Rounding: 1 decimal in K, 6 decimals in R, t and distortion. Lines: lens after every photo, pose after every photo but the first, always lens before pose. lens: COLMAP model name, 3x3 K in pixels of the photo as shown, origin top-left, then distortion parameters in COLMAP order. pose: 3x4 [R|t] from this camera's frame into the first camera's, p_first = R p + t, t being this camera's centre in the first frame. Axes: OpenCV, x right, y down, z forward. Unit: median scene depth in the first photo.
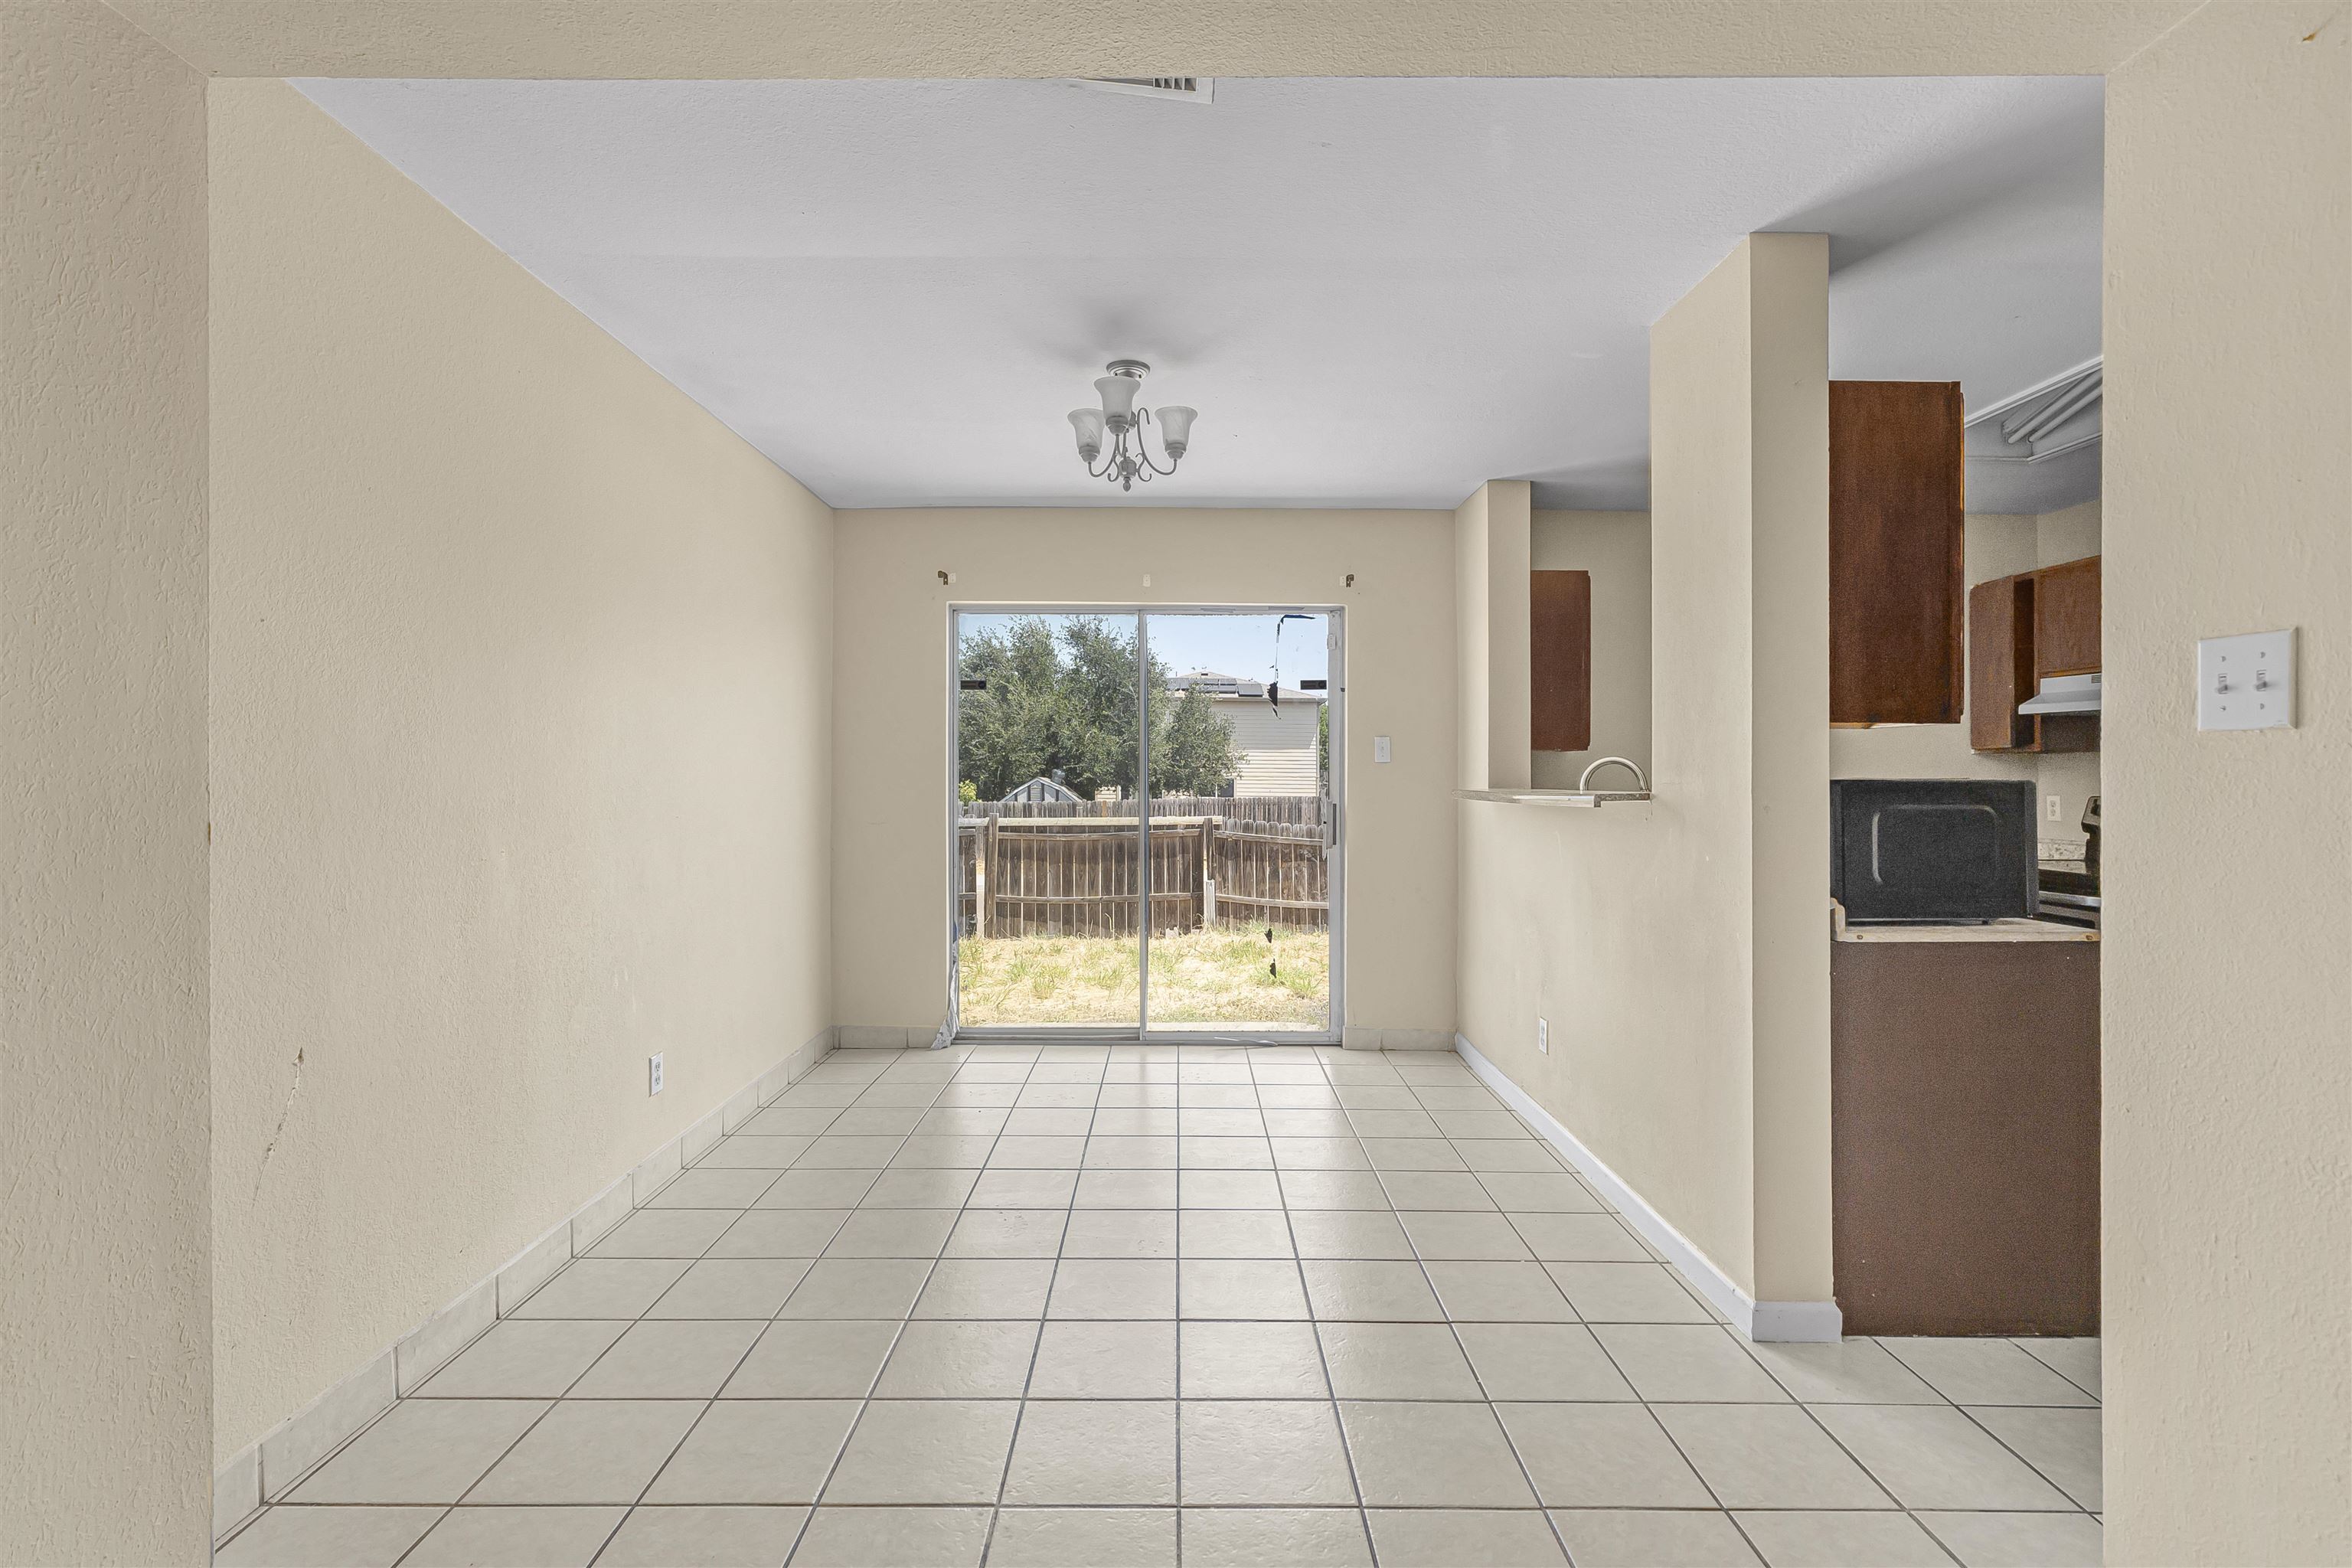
lens RADIAL K [[1068.8, 0, 1170.1], [0, 1068.8, 771.9], [0, 0, 1]] dist [-0.001100, -0.000285]
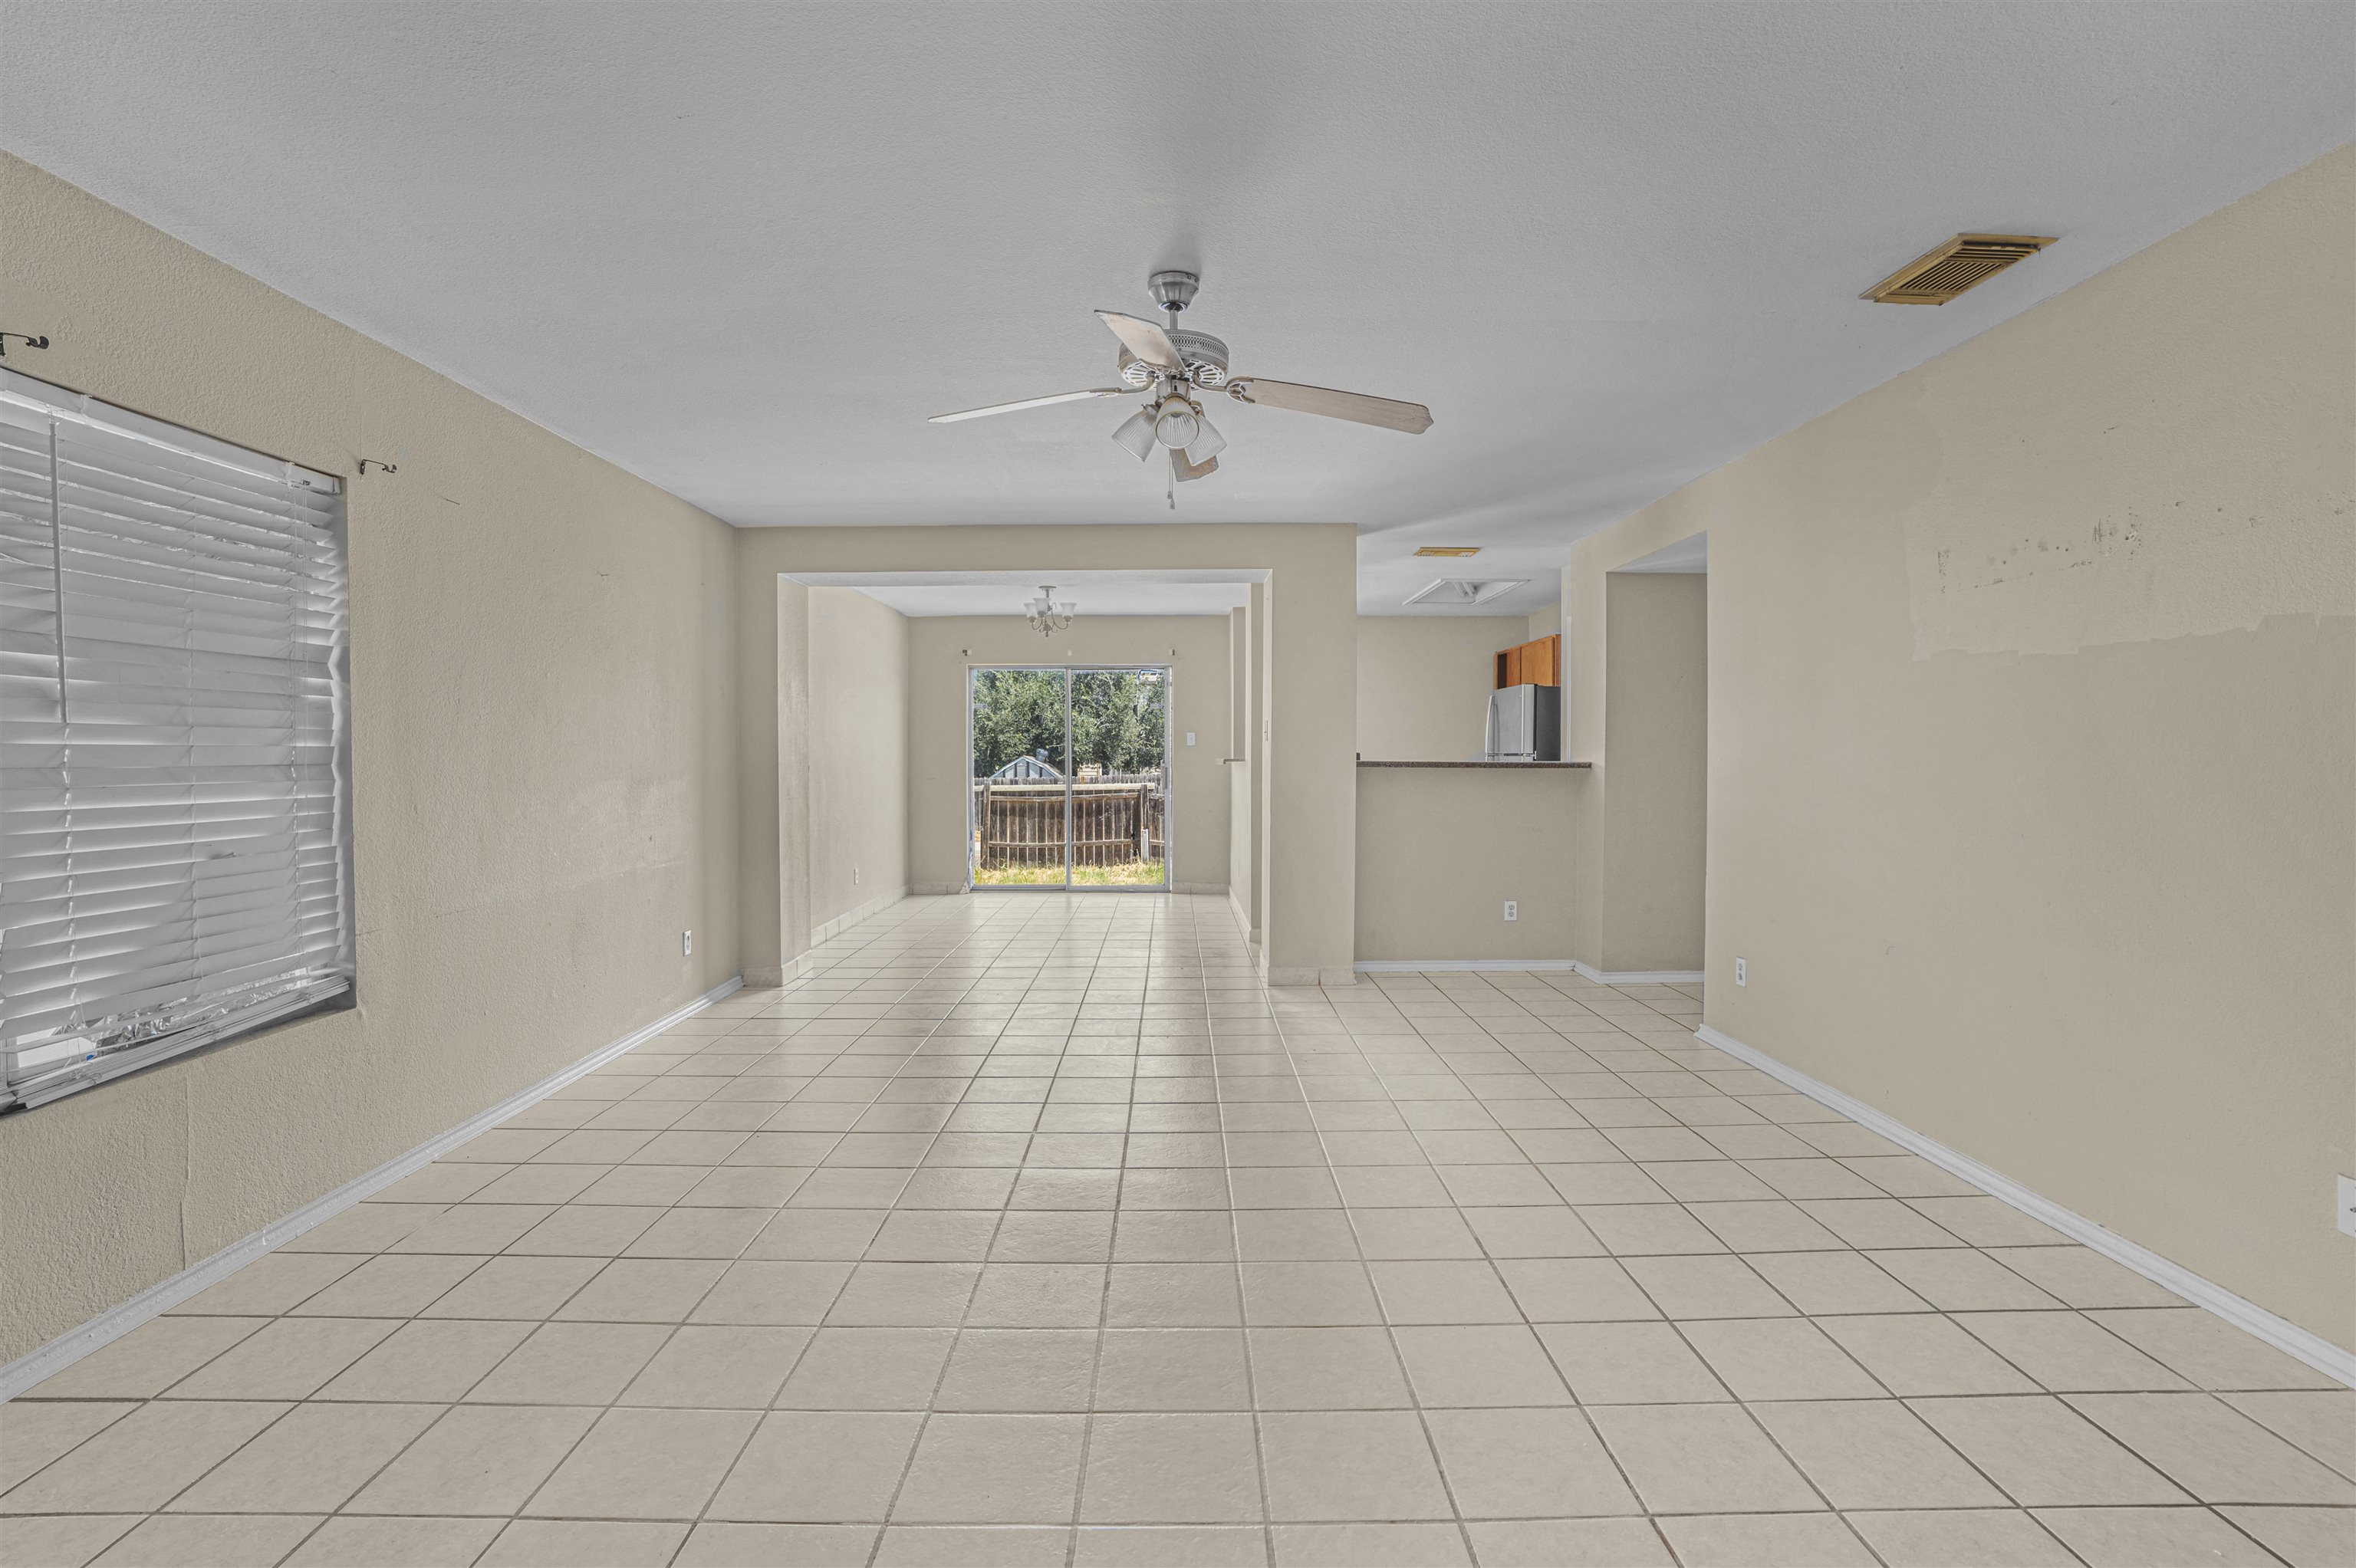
lens RADIAL K [[1117.6, 0, 1179.2], [0, 1117.6, 753.6], [0, 0, 1]] dist [-0.051351, 0.033462]
pose [[0.999921, -0.003829, 0.012010, 0.063409], [0.003798, 0.999989, 0.002642, 0.000074], [-0.012020, -0.002596, 0.999924, -0.428879]]
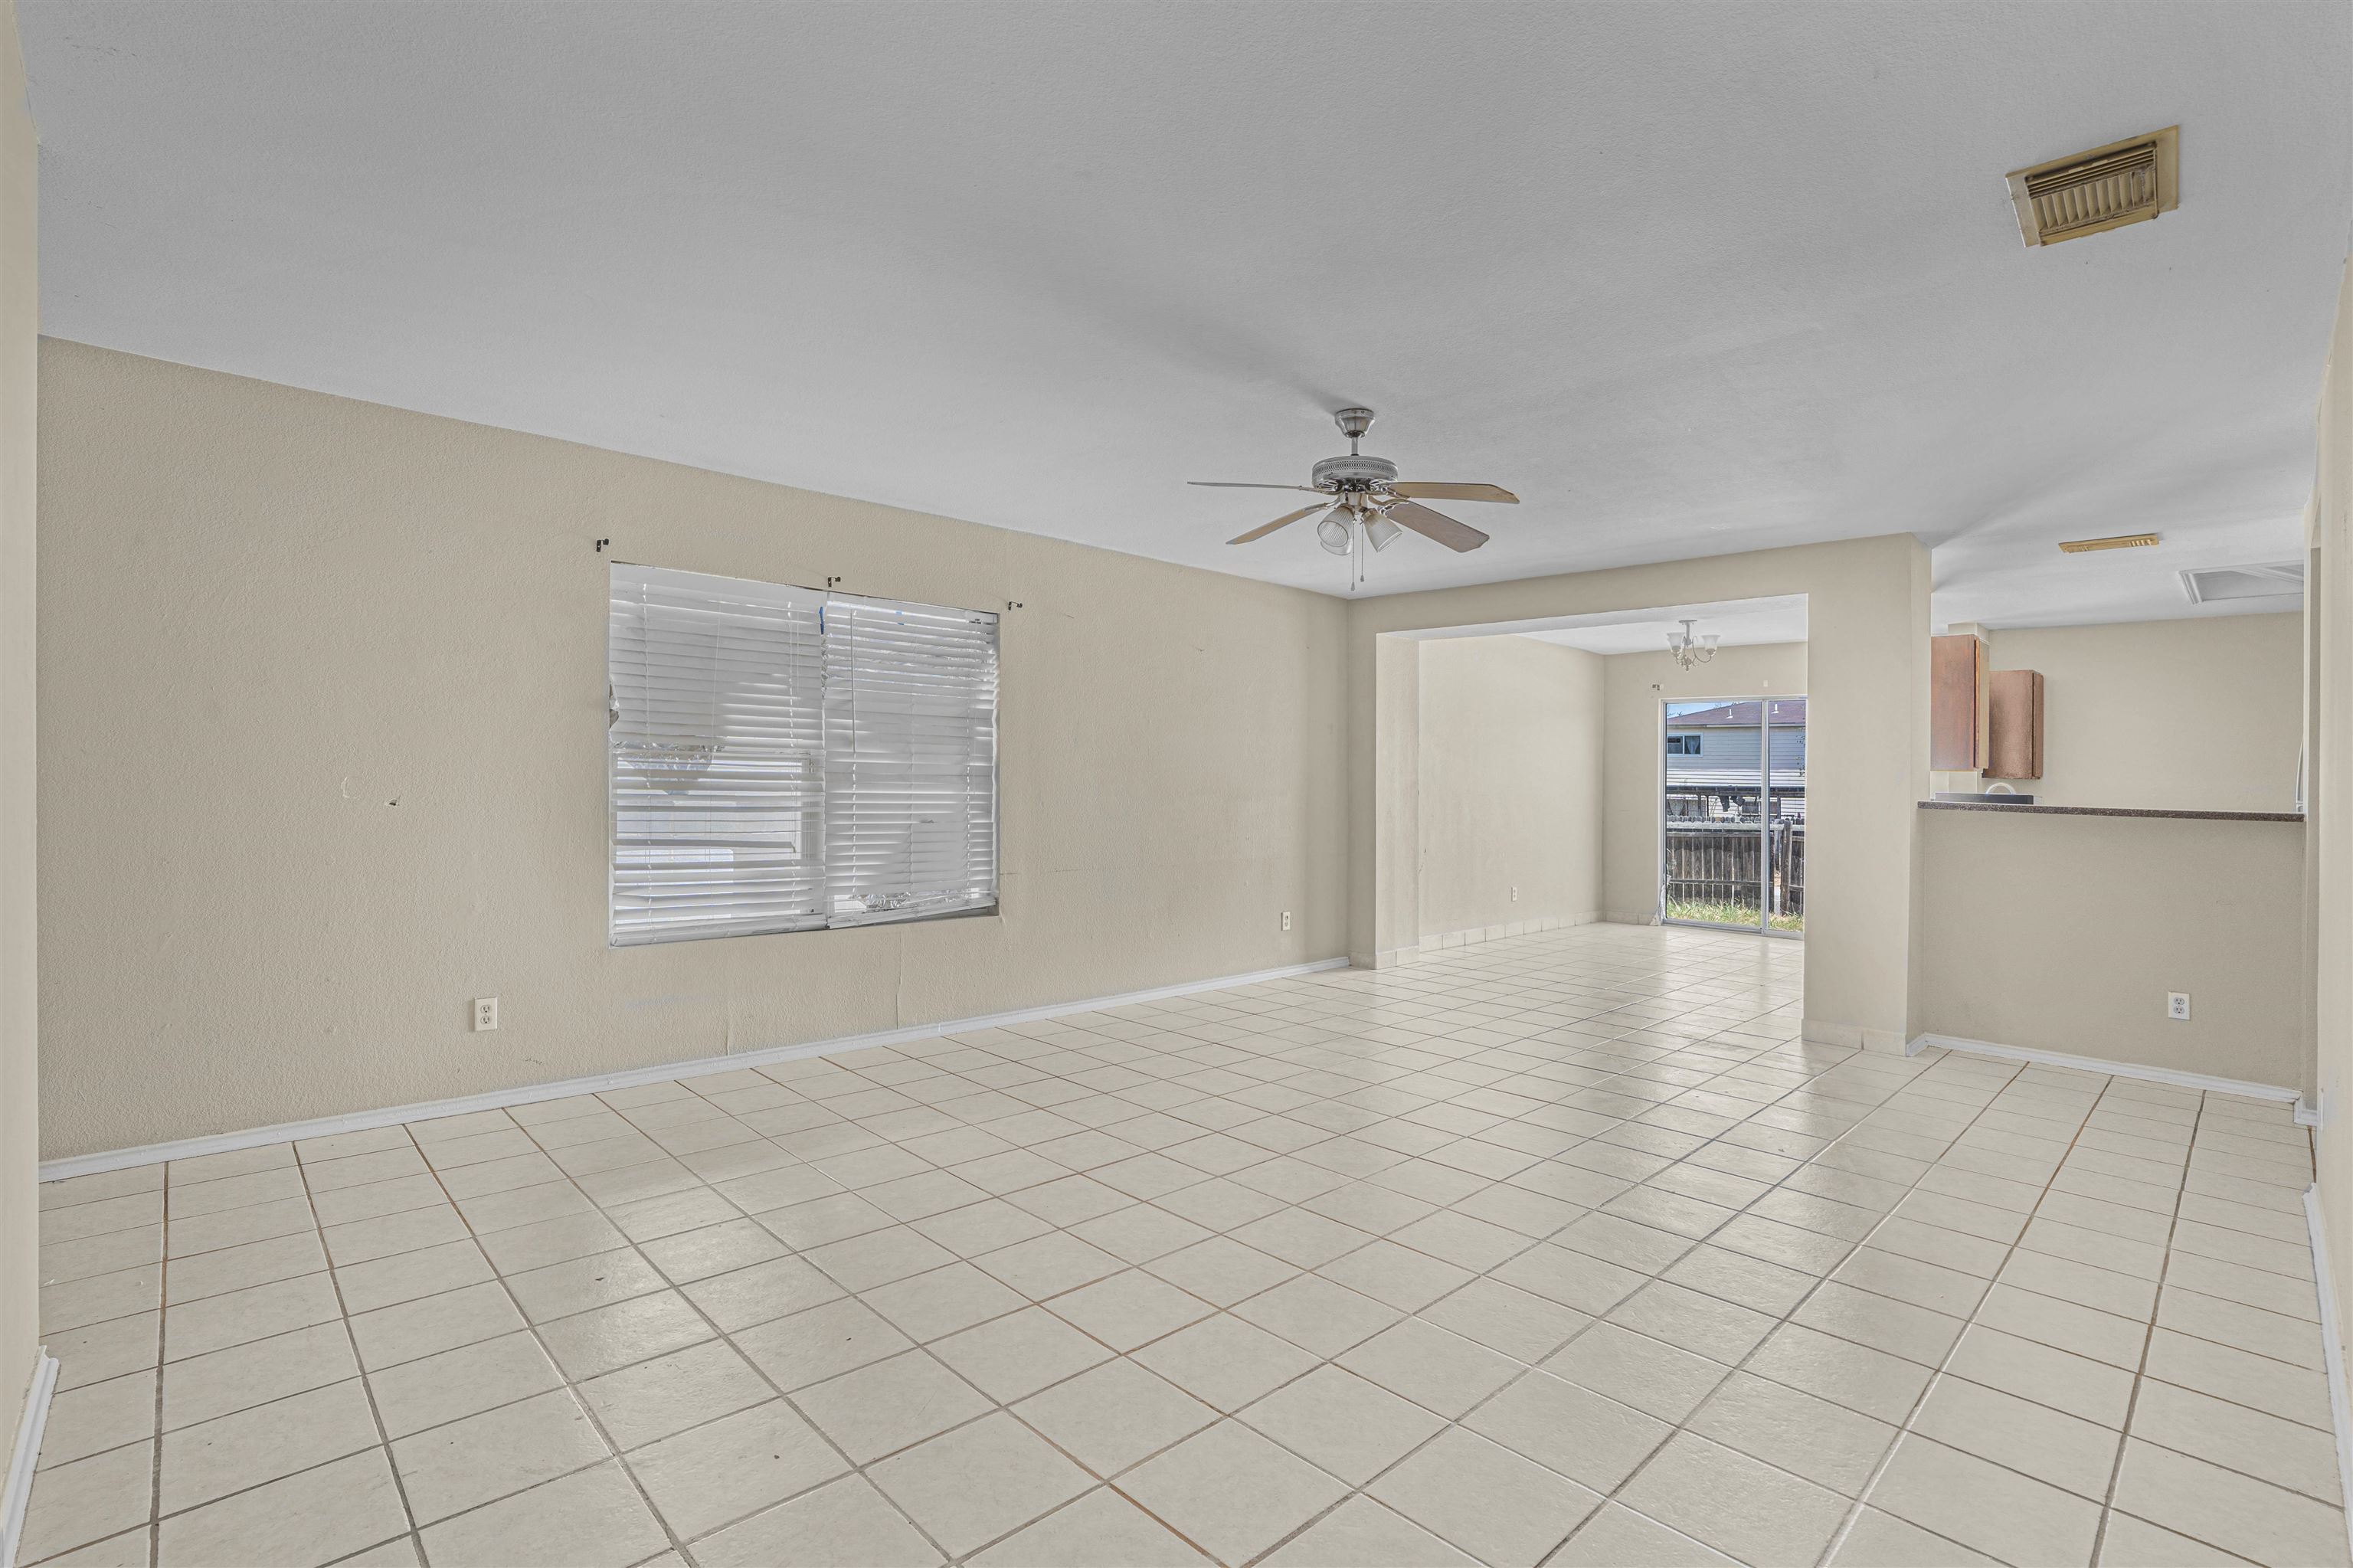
lens RADIAL K [[1122.9, 0, 1187.0], [0, 1122.9, 760.8], [0, 0, 1]] dist [-0.030359, 0.000876]
pose [[0.708500, 0.006103, -0.705684, 0.259795], [-0.021381, 0.999689, -0.012820, 0.000544], [0.705387, 0.024171, 0.708411, -0.442573]]
